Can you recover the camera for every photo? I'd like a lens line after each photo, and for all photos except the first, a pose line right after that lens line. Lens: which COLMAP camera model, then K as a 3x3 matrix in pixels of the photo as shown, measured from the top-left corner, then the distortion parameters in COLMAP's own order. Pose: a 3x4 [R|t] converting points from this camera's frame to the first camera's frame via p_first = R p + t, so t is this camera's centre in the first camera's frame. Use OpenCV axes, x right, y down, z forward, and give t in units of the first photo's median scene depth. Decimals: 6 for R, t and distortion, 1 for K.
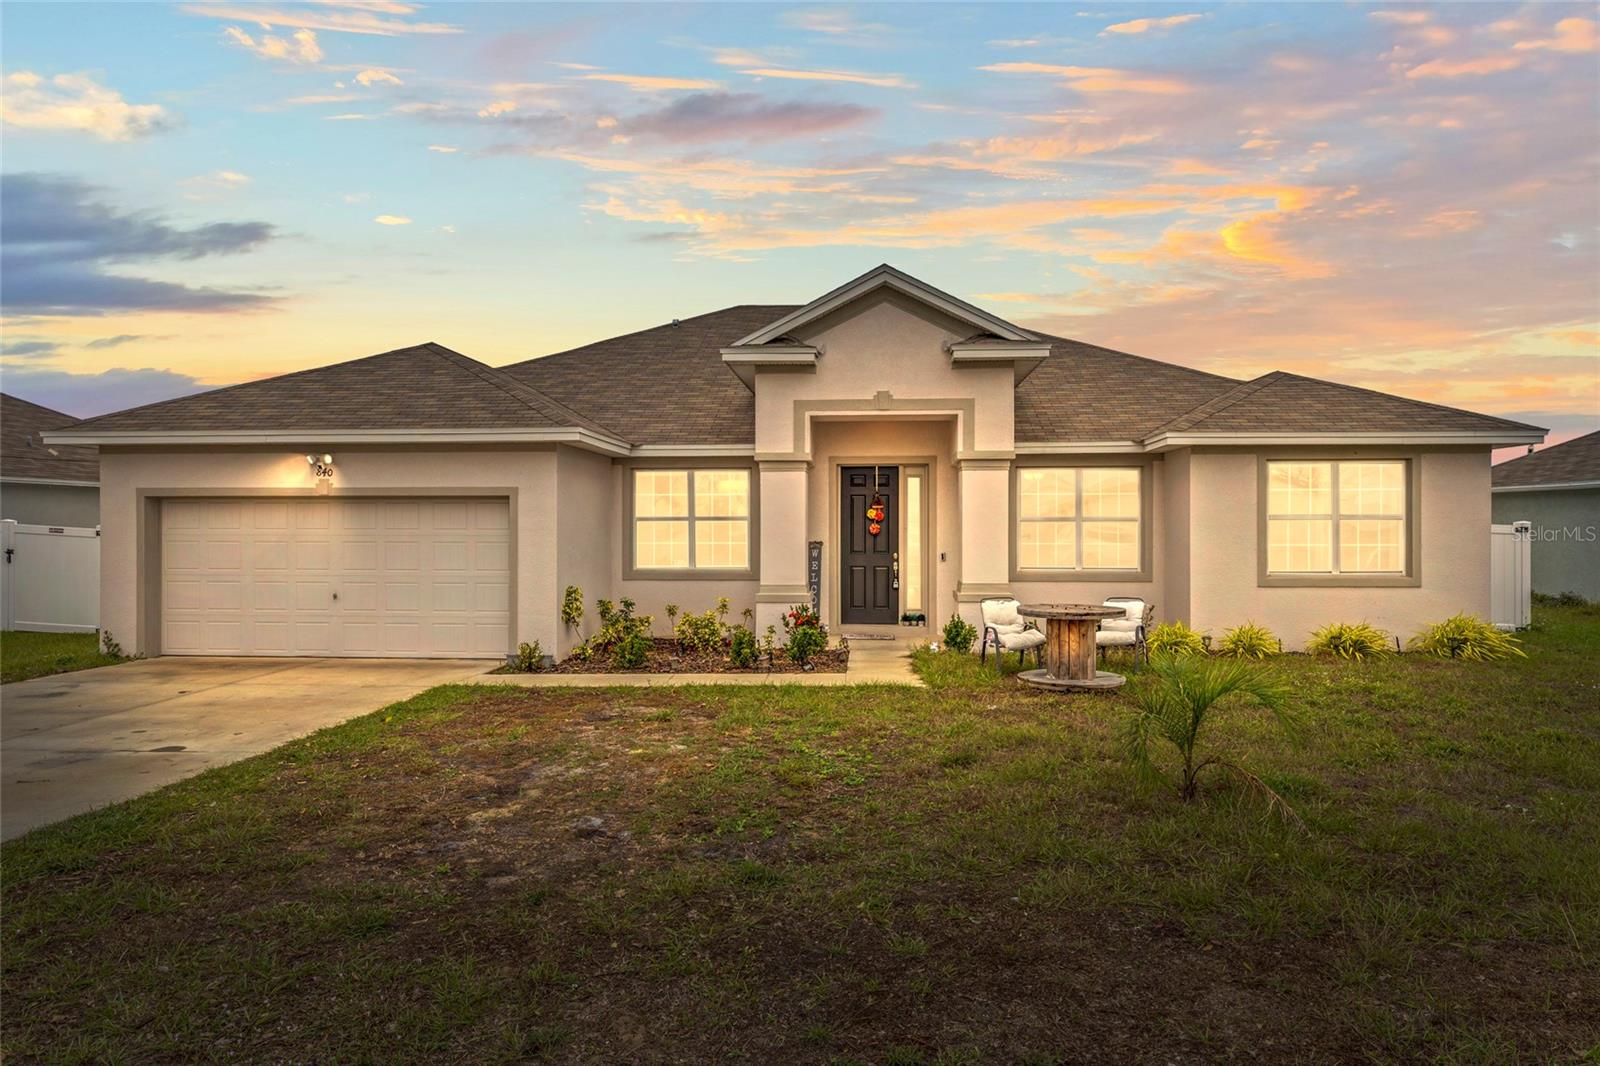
lens RADIAL K [[982.7, 0, 800.0], [0, 982.7, 533.0], [0, 0, 1]] dist [0.001851, 0.000627]
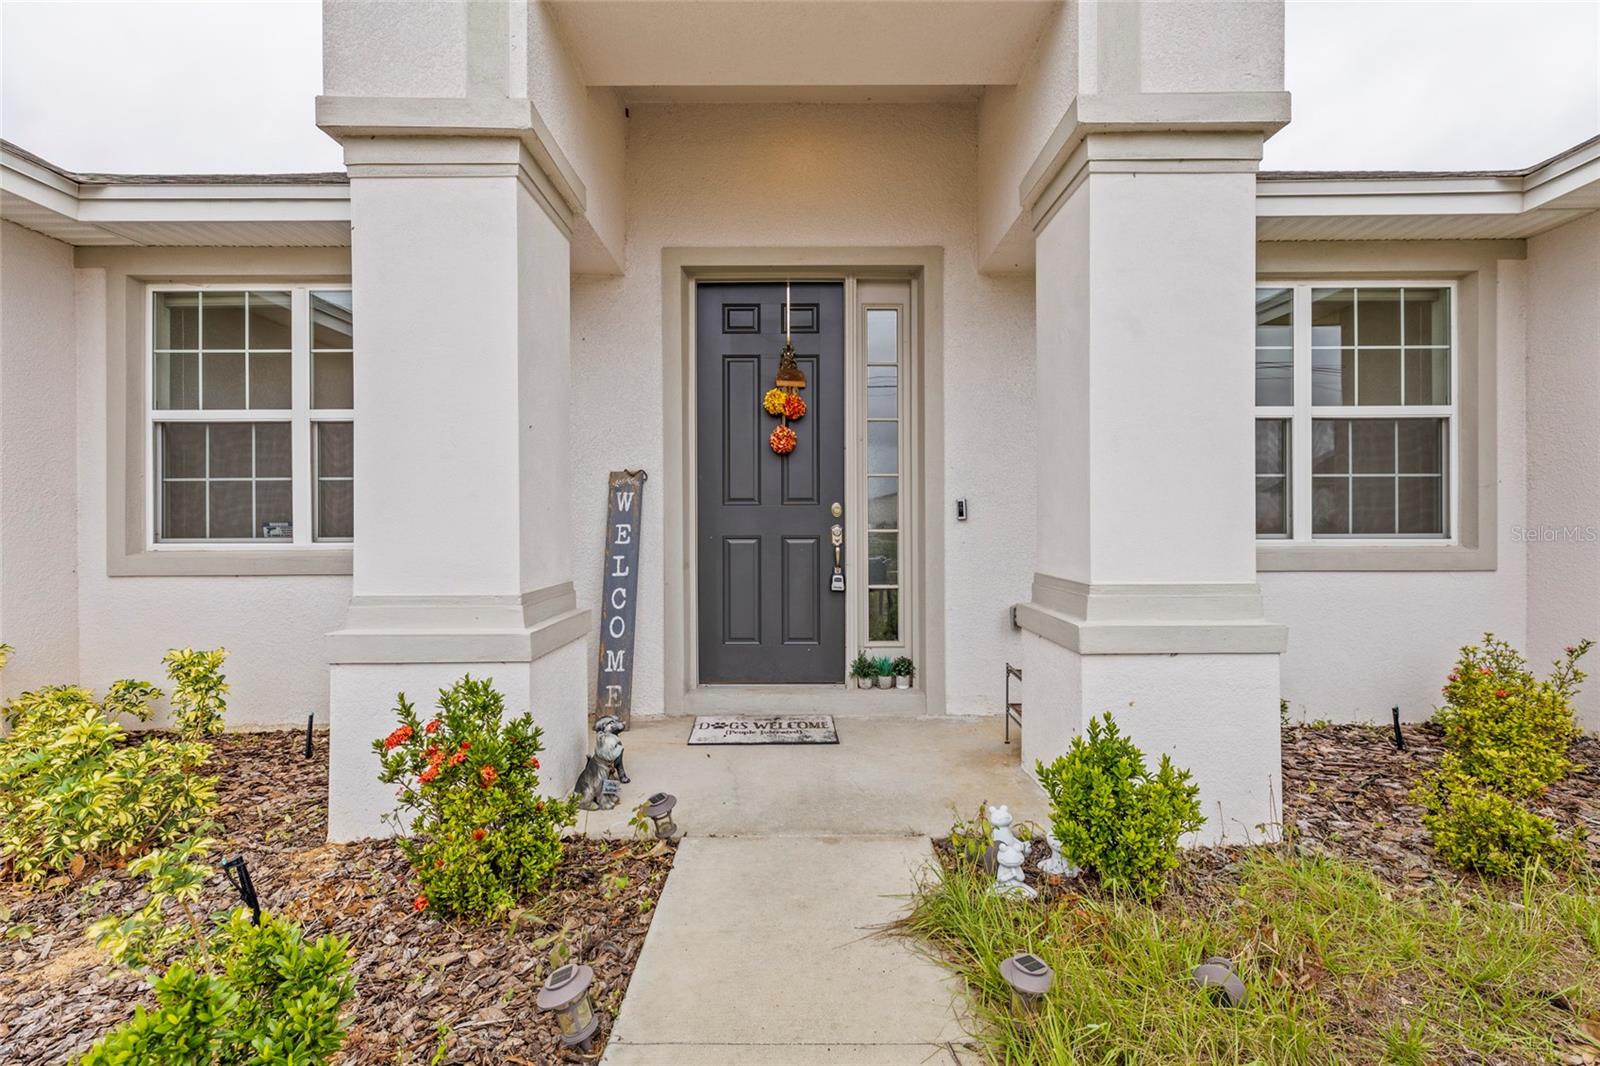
lens RADIAL K [[719.6, 0, 795.2], [0, 719.6, 523.8], [0, 0, 1]] dist [0.002620, -0.000090]
pose [[0.997748, -0.003725, 0.066964, 0.063274], [0.003992, 0.999985, -0.003861, 0.030996], [-0.066949, 0.004120, 0.997748, 0.735879]]
